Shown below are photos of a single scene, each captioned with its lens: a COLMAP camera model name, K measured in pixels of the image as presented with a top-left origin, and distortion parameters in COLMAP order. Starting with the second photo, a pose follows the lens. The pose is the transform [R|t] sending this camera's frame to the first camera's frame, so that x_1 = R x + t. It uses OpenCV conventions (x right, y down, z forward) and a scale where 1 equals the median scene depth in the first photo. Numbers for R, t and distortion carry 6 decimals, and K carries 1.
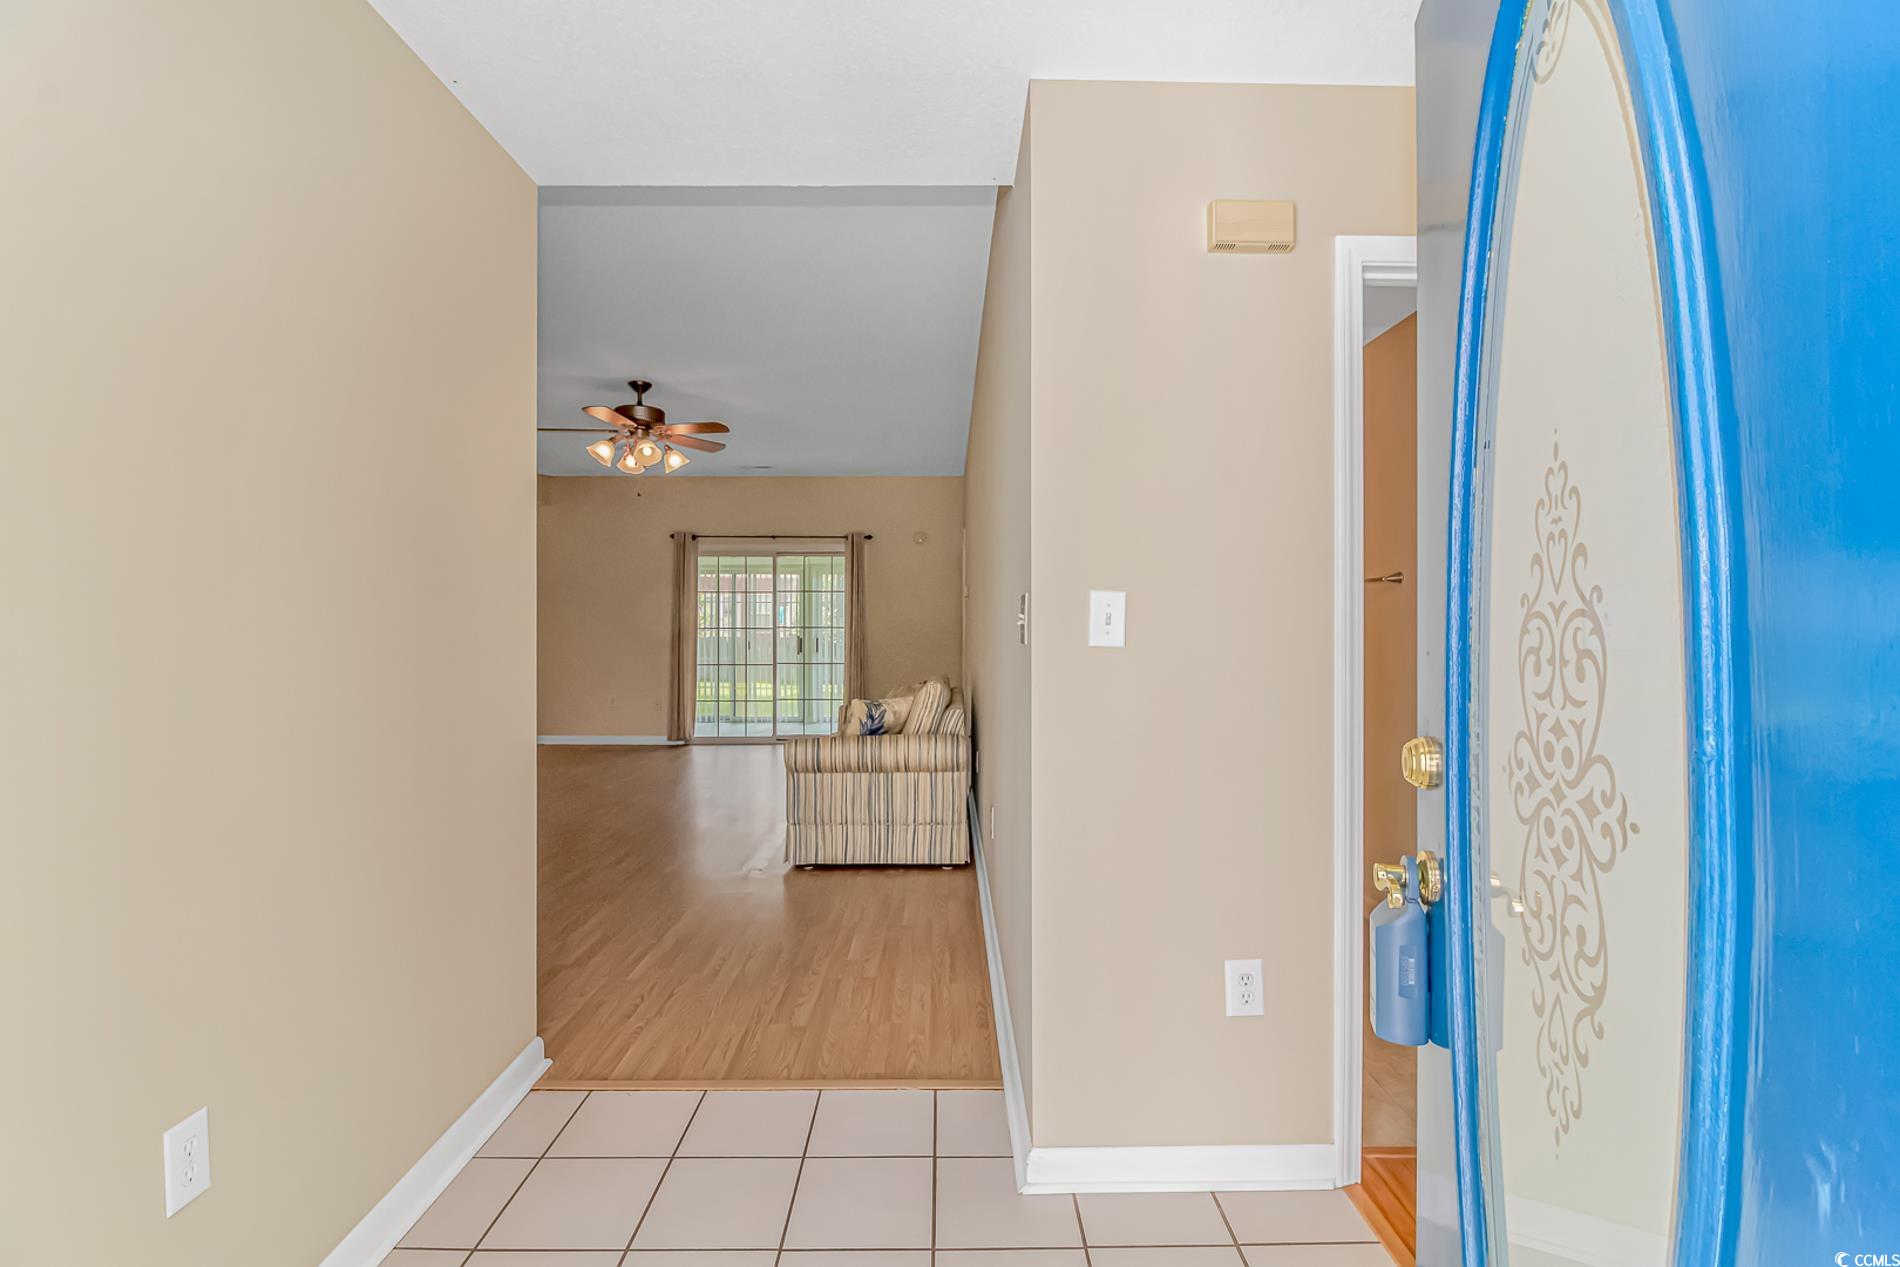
lens RADIAL K [[916.8, 0, 950.8], [0, 916.8, 622.5], [0, 0, 1]] dist [0.003862, -0.000684]
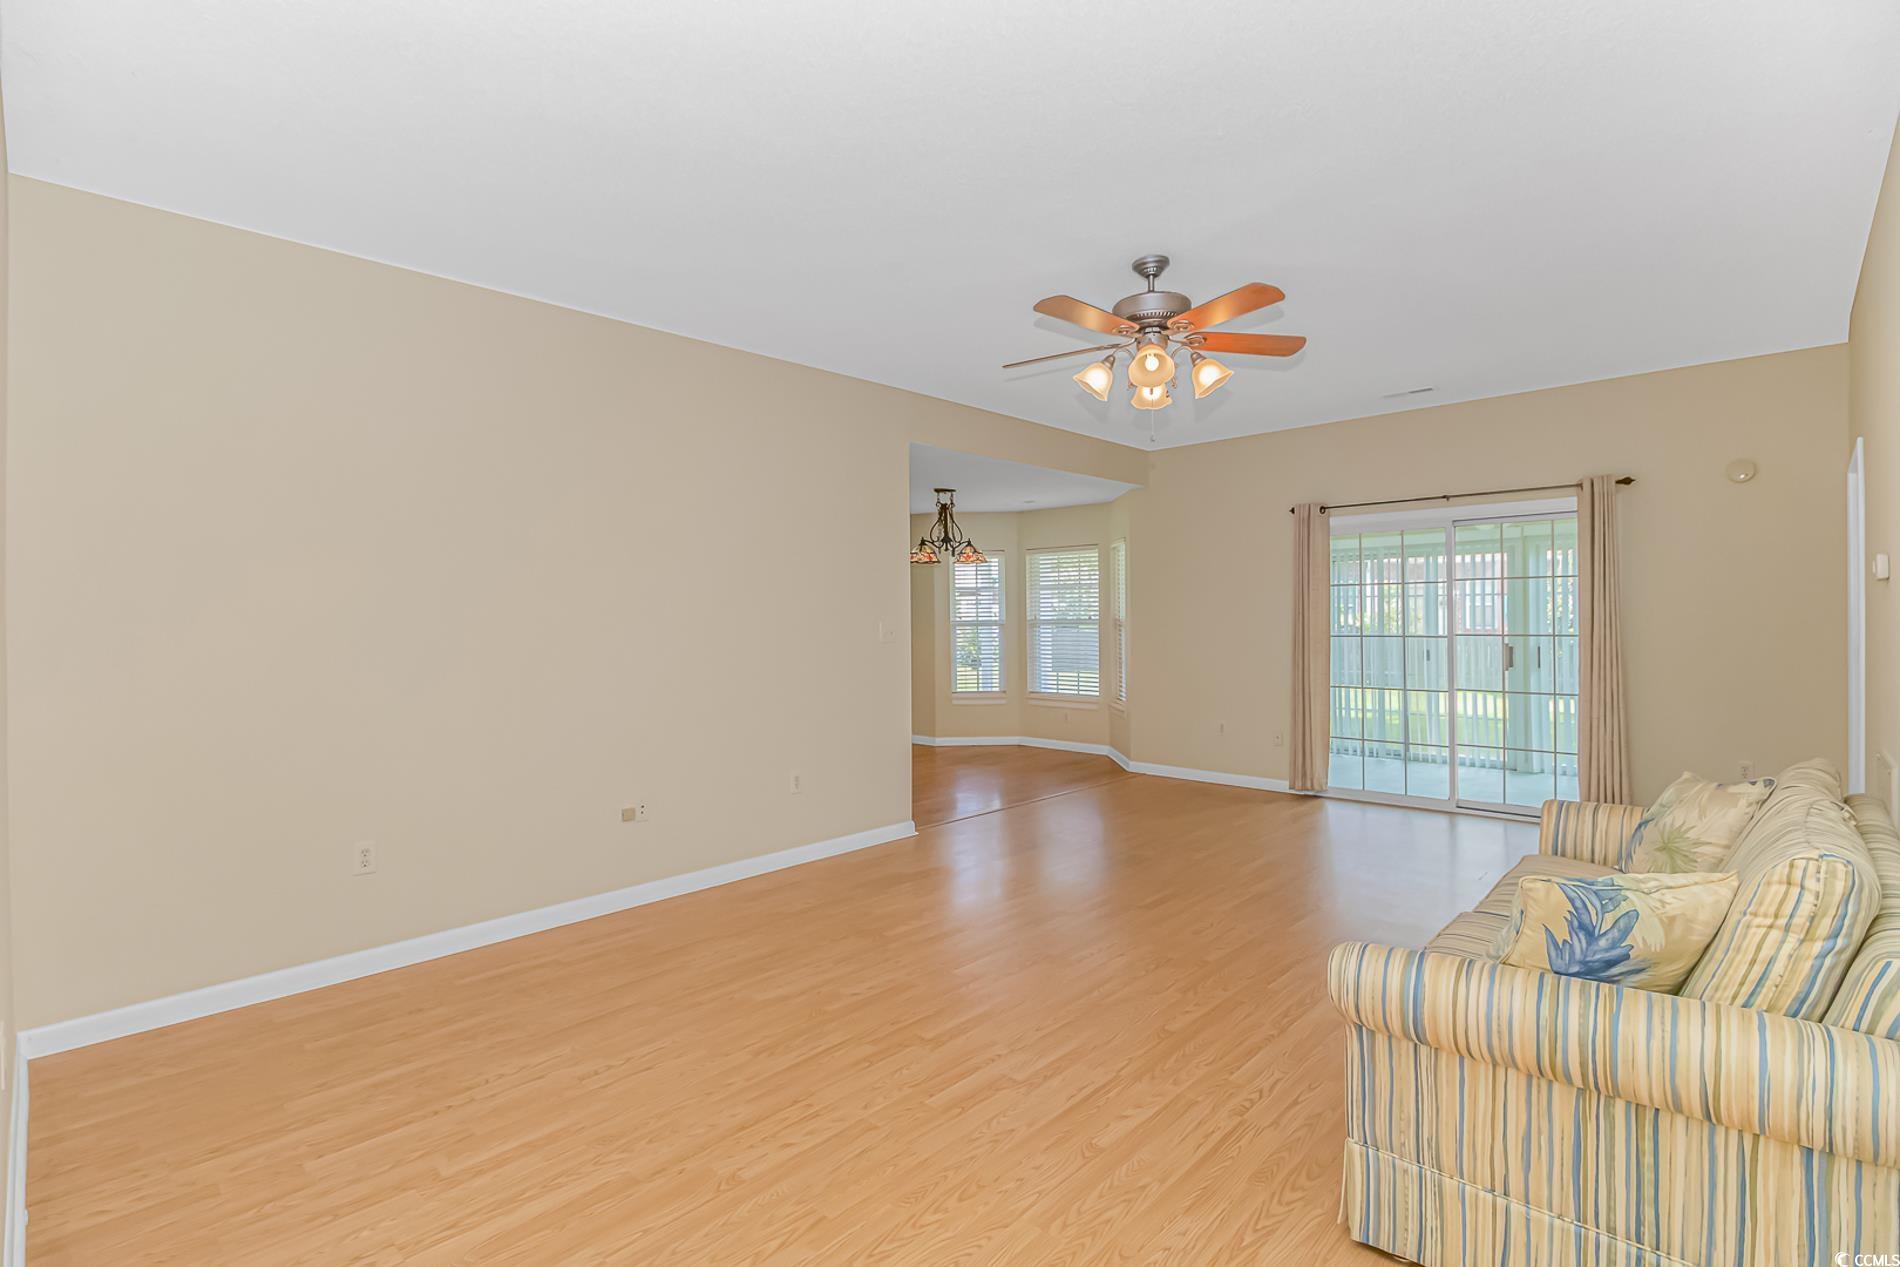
lens RADIAL K [[916.8, 0, 933.3], [0, 916.8, 625.6], [0, 0, 1]] dist [0.003862, -0.000684]
pose [[0.727835, -0.001231, -0.685751, -0.019049], [0.010109, 0.999909, 0.008934, -0.019697], [0.685677, -0.013435, 0.727782, 0.439727]]
